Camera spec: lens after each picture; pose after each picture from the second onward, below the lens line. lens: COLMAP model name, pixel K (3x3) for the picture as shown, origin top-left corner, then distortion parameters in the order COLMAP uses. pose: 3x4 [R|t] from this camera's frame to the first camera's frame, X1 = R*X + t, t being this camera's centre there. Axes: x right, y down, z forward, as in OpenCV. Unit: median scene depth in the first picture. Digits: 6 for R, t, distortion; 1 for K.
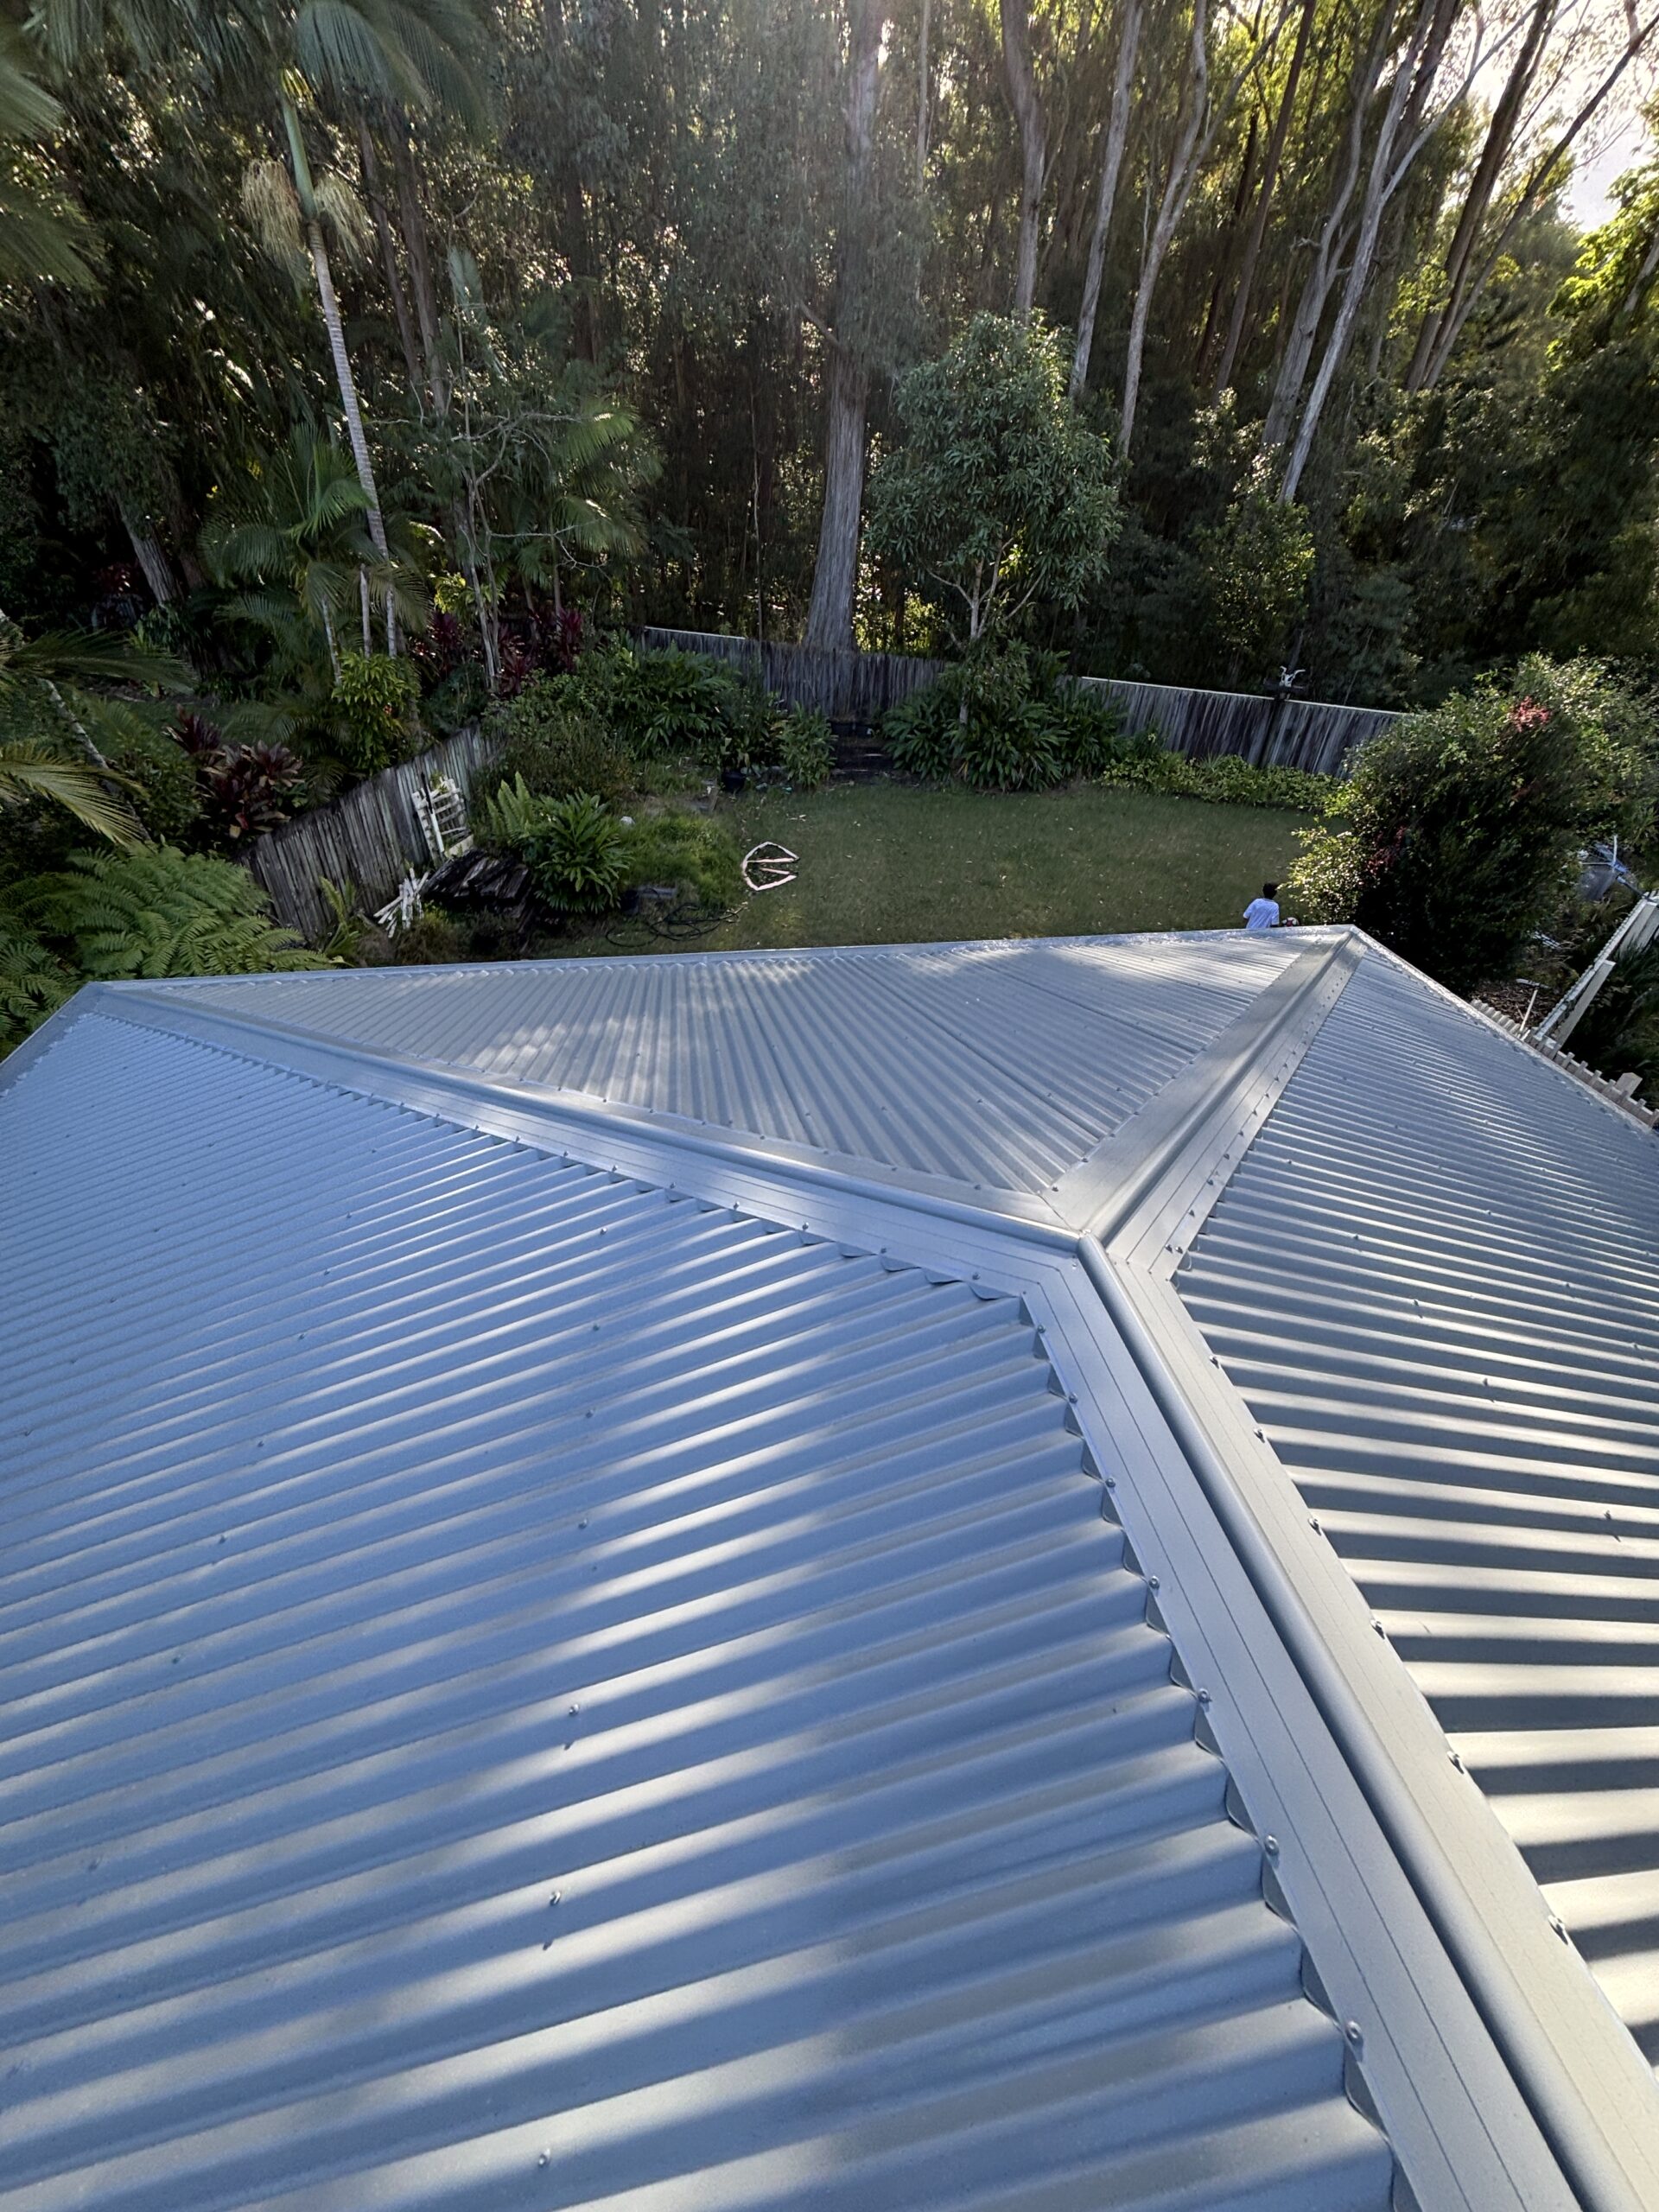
lens RADIAL K [[892.5, 0, 831.4], [0, 892.5, 1093.9], [0, 0, 1]] dist [-0.012635, 0.012196]
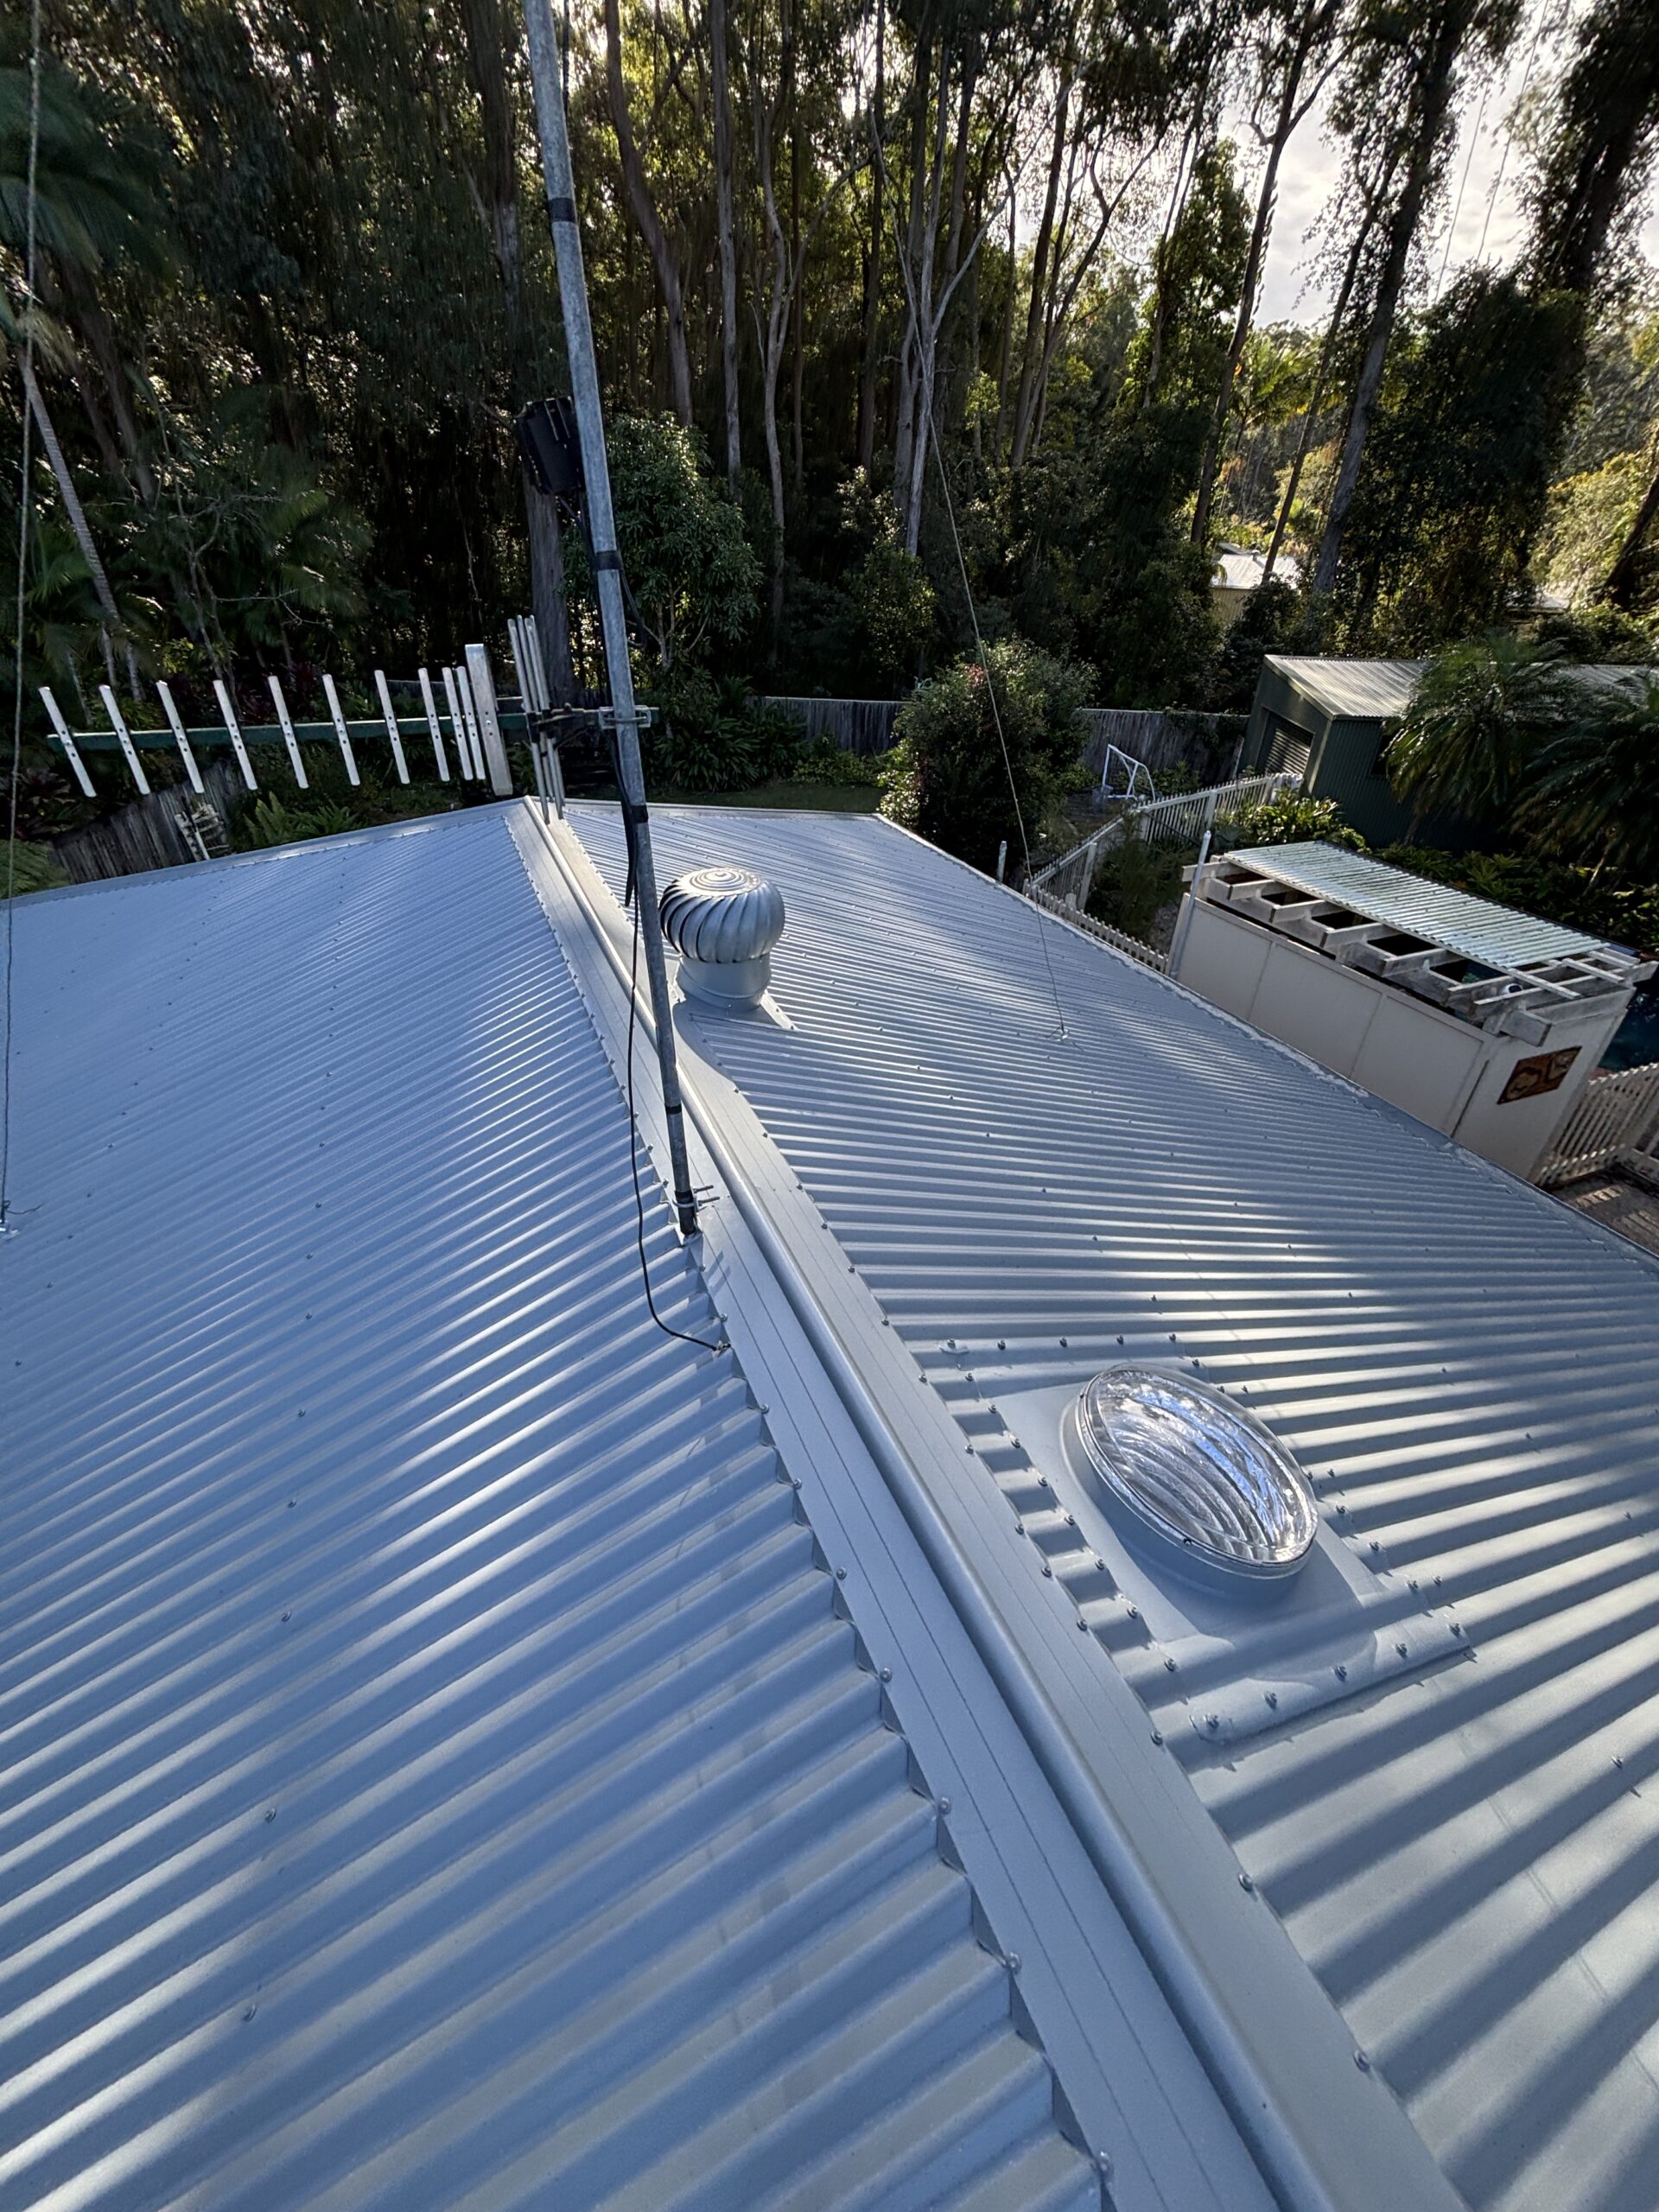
lens RADIAL K [[889.6, 0, 831.0], [0, 889.6, 1097.5], [0, 0, 1]] dist [-0.009201, 0.008442]
pose [[0.969629, -0.148369, 0.194438, 0.058693], [0.157491, 0.986994, -0.032236, 0.145947], [-0.187127, 0.061879, 0.980385, -0.200894]]
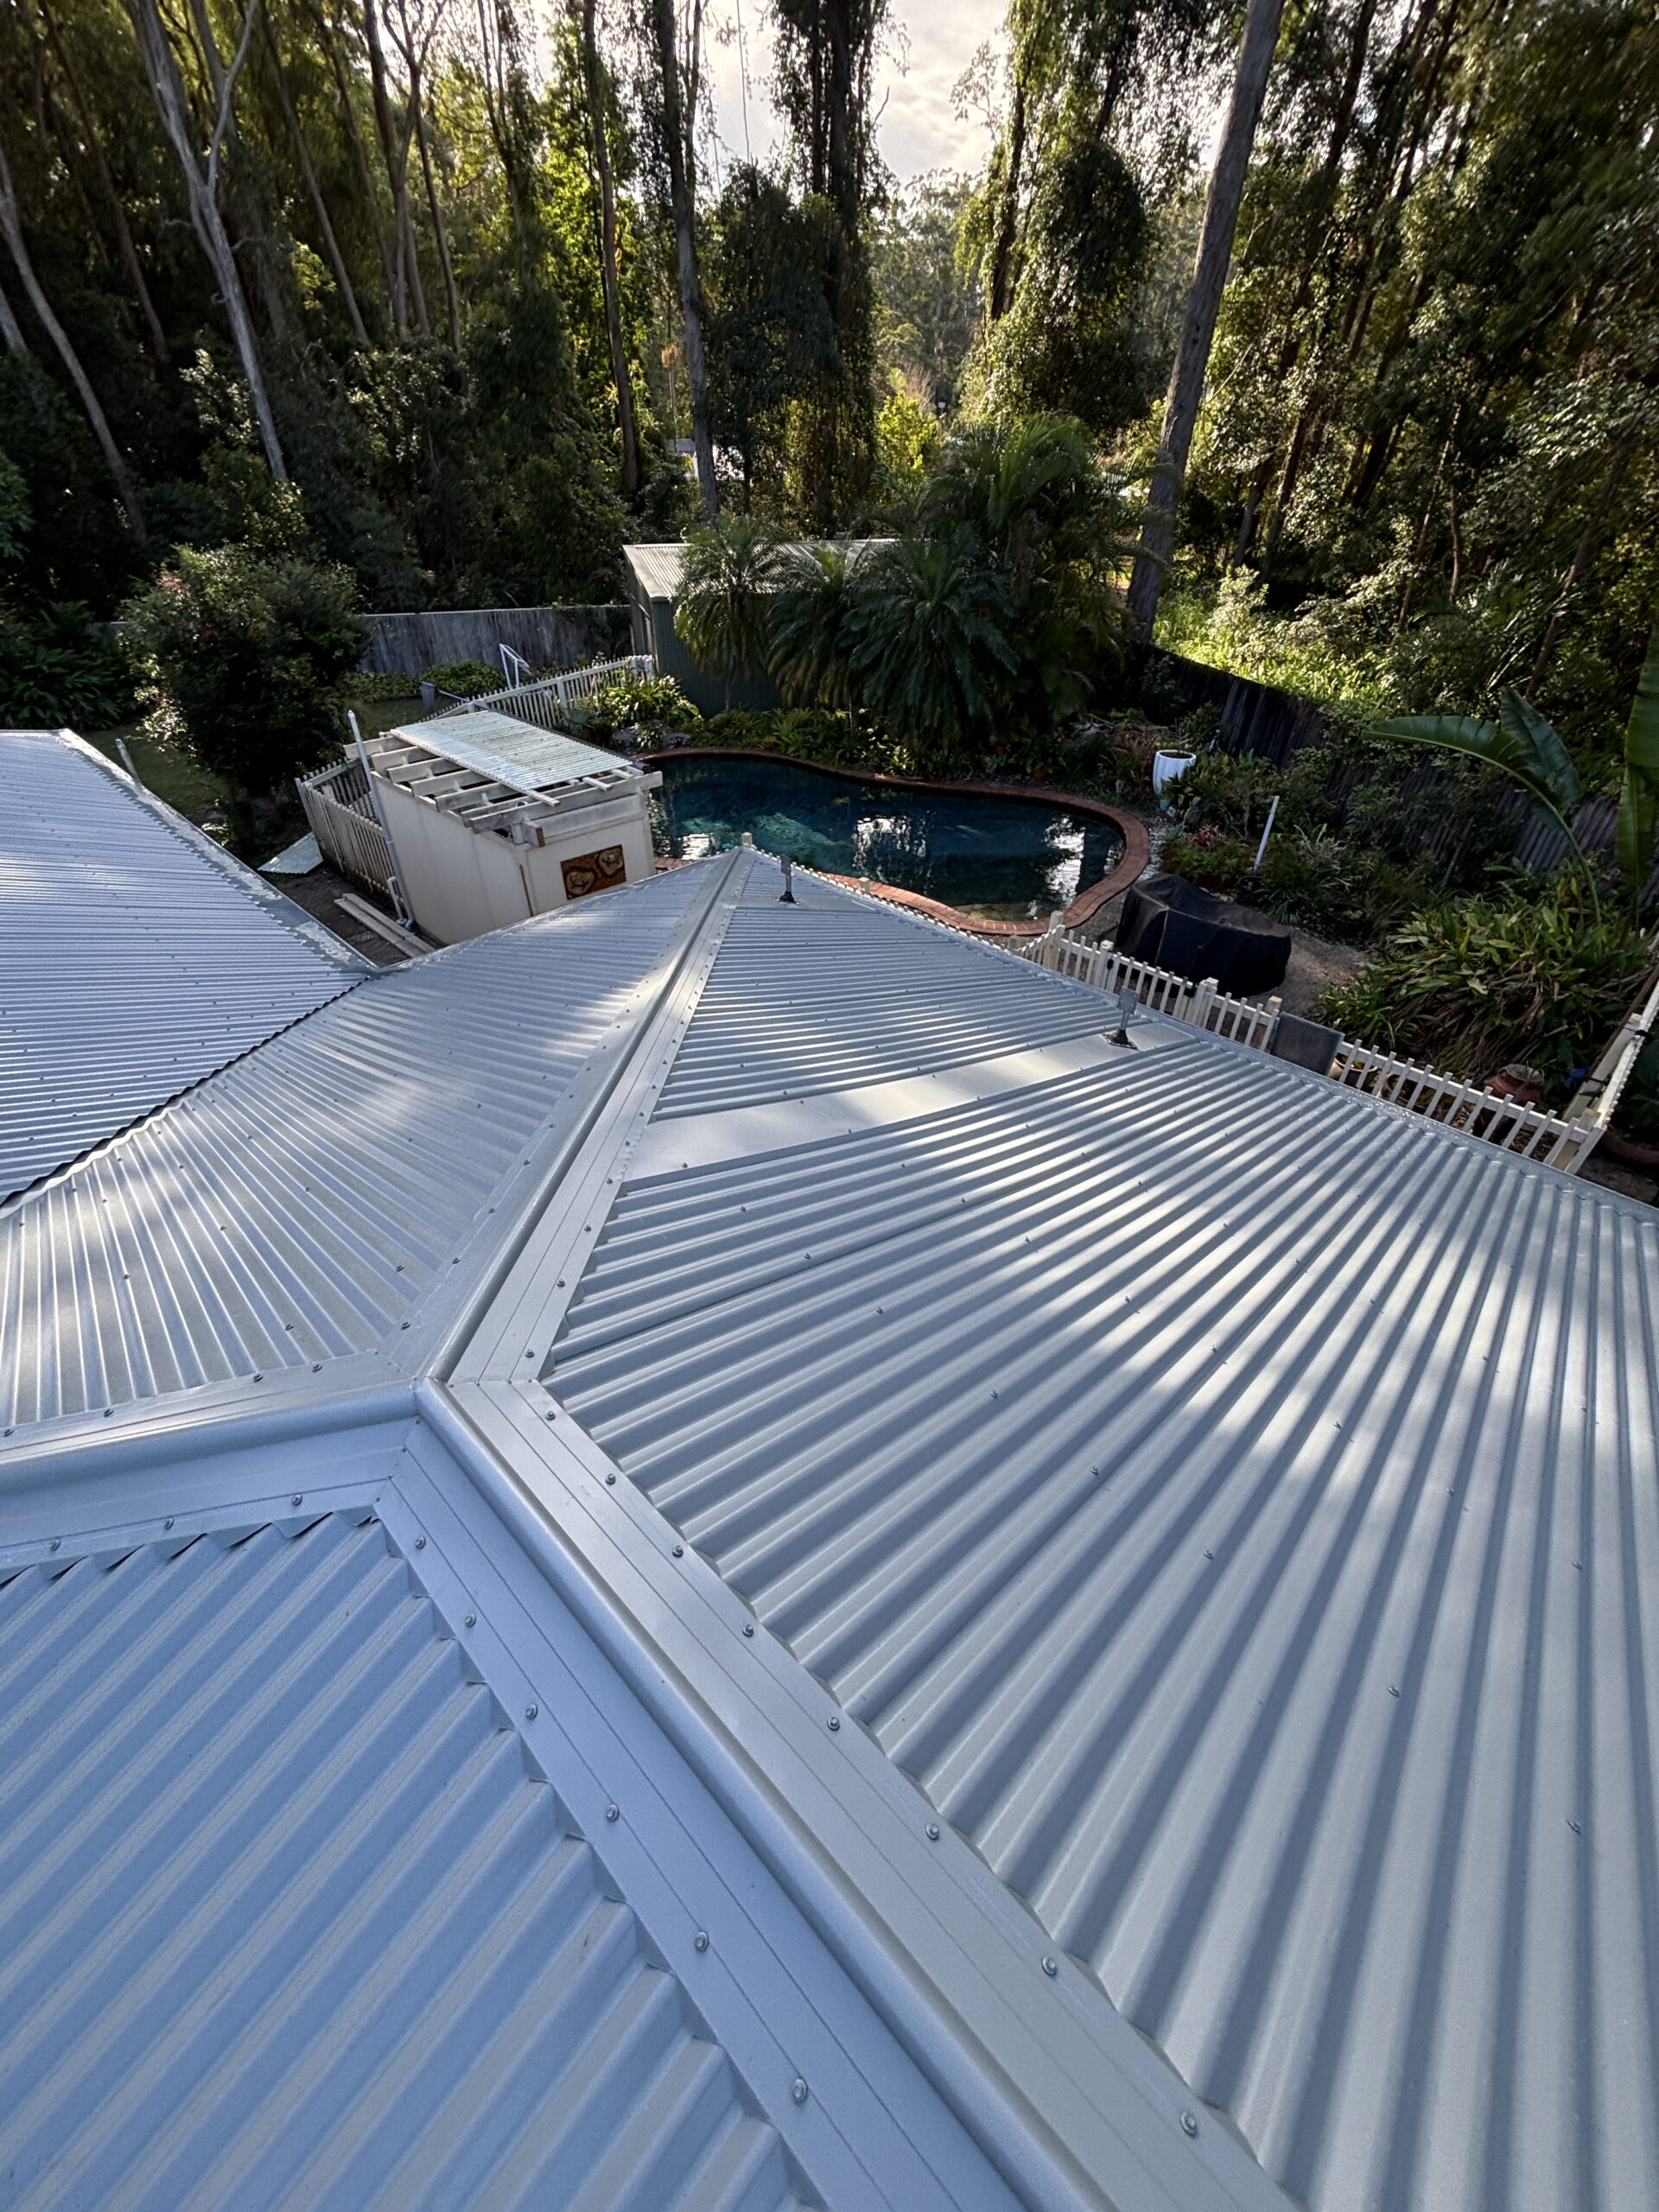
lens RADIAL K [[889.6, 0, 831.0], [0, 889.6, 1097.5], [0, 0, 1]] dist [-0.009201, 0.008442]
pose [[0.800747, -0.386923, 0.457269, 0.302507], [0.368548, 0.920030, 0.133109, 0.299748], [-0.472204, 0.061939, 0.879310, -0.417286]]
